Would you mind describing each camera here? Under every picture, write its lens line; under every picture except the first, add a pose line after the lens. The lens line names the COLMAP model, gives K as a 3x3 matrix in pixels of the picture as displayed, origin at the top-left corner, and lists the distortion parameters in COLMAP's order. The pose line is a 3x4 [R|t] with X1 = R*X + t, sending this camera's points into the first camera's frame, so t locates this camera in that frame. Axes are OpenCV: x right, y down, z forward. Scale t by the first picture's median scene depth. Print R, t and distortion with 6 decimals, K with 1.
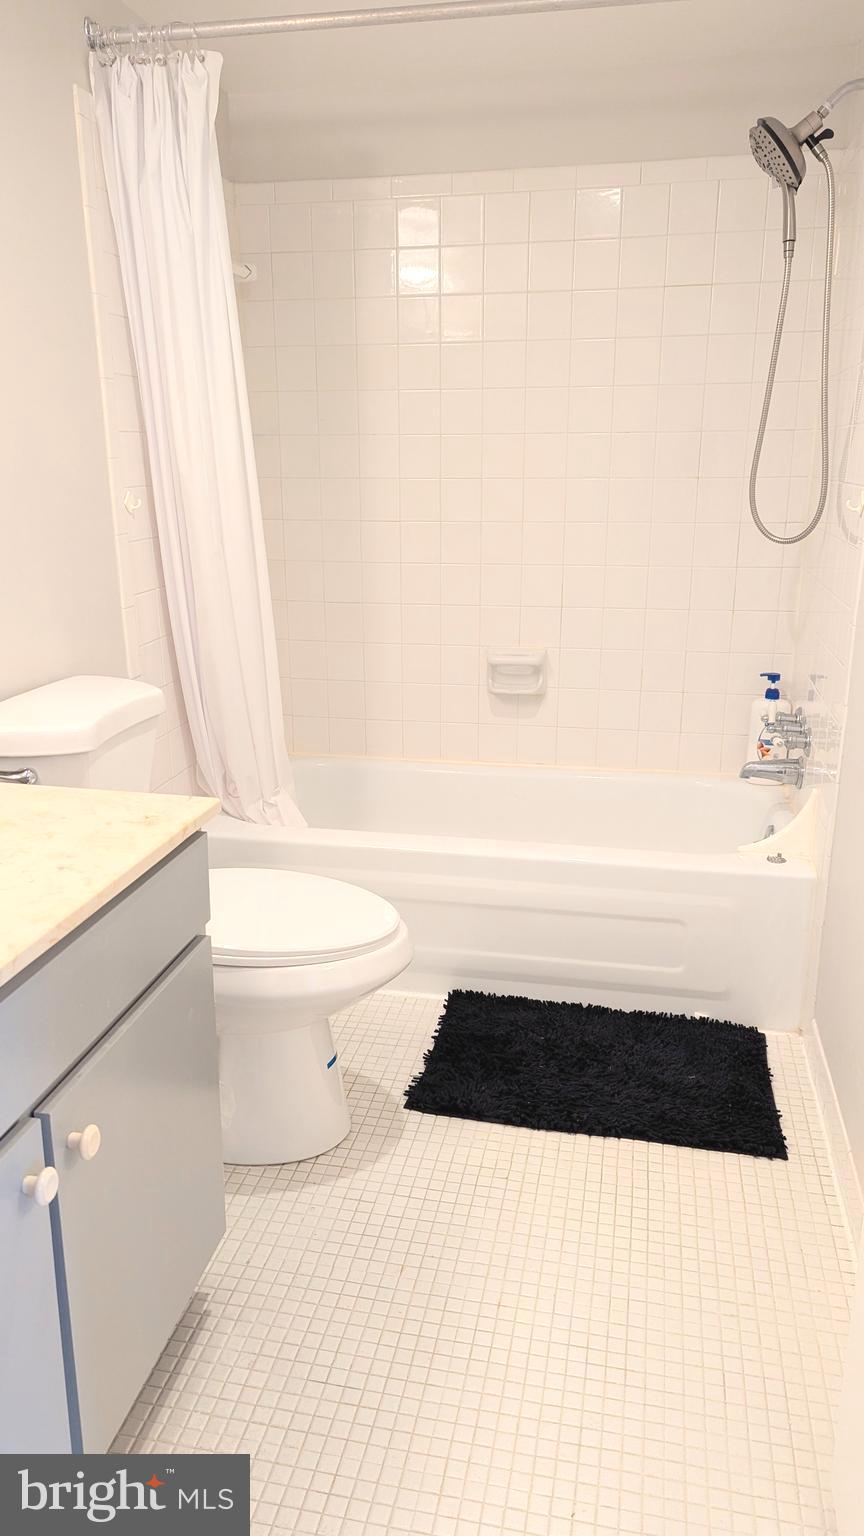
lens RADIAL K [[1096.8, 0, 431.1], [0, 1096.8, 777.4], [0, 0, 1]] dist [0.072171, -0.063031]
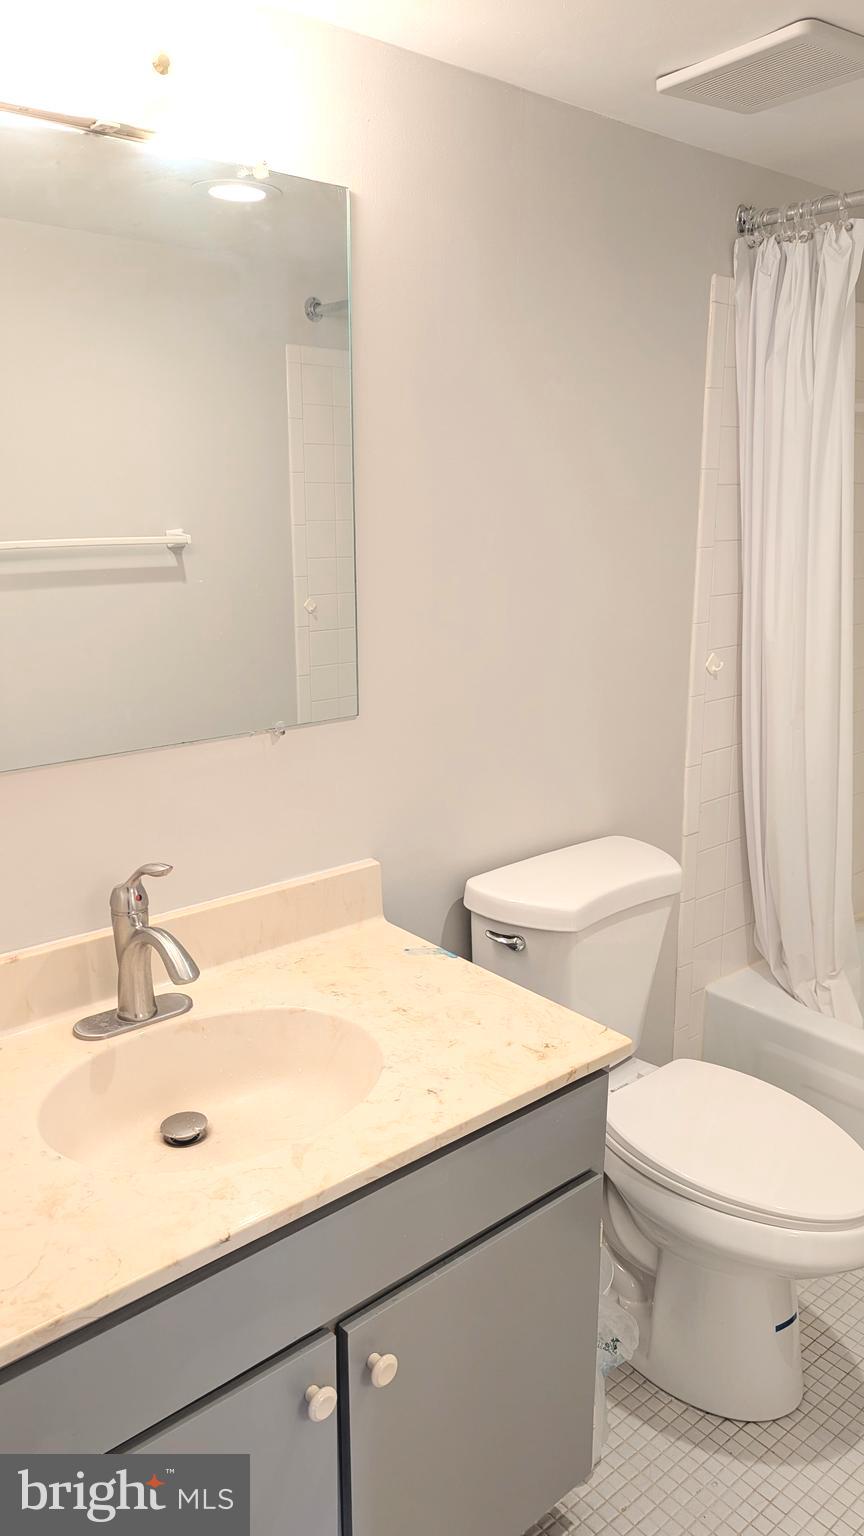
lens RADIAL K [[1096.8, 0, 431.7], [0, 1096.8, 771.5], [0, 0, 1]] dist [0.072171, -0.063031]
pose [[0.790688, 0.150803, -0.593355, 0.147903], [-0.176033, 0.984261, 0.015577, -0.140420], [0.586365, 0.092134, 0.804790, 0.070721]]
